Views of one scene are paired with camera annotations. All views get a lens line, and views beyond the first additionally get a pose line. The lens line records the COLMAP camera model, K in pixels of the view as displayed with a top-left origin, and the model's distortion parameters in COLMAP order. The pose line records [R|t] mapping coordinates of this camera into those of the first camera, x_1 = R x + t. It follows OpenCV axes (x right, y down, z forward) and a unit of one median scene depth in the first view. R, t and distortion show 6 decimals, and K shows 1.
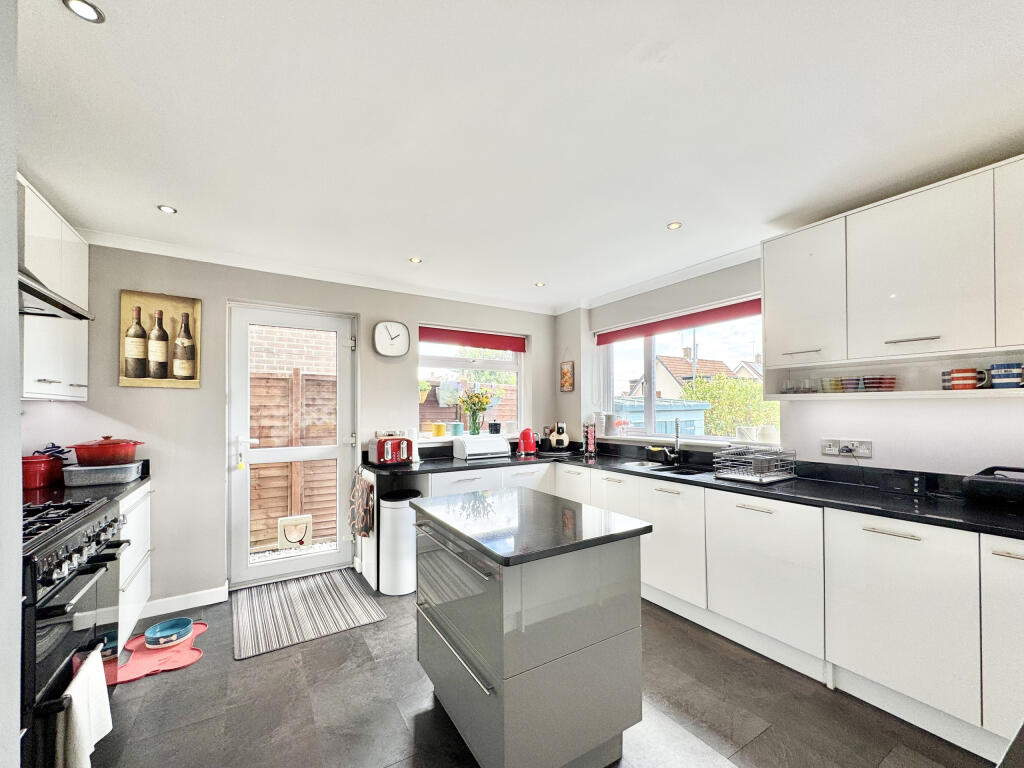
lens RADIAL K [[417.7, 0, 534.6], [0, 417.7, 407.2], [0, 0, 1]] dist [0.001952, -0.001208]
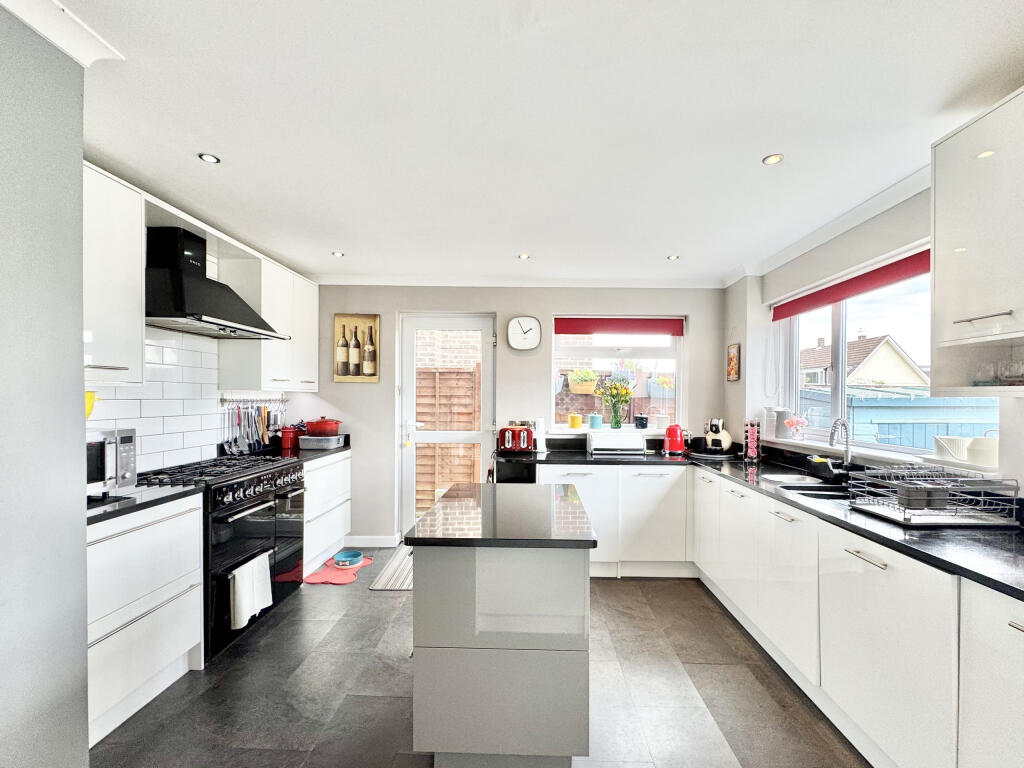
lens RADIAL K [[455.2, 0, 536.2], [0, 455.2, 405.2], [0, 0, 1]] dist [0.000497, 0.000449]
pose [[0.830259, 0.020871, -0.556986, 0.330077], [-0.009595, 0.999686, 0.023158, -0.009758], [0.557294, -0.013883, 0.830199, 0.068790]]
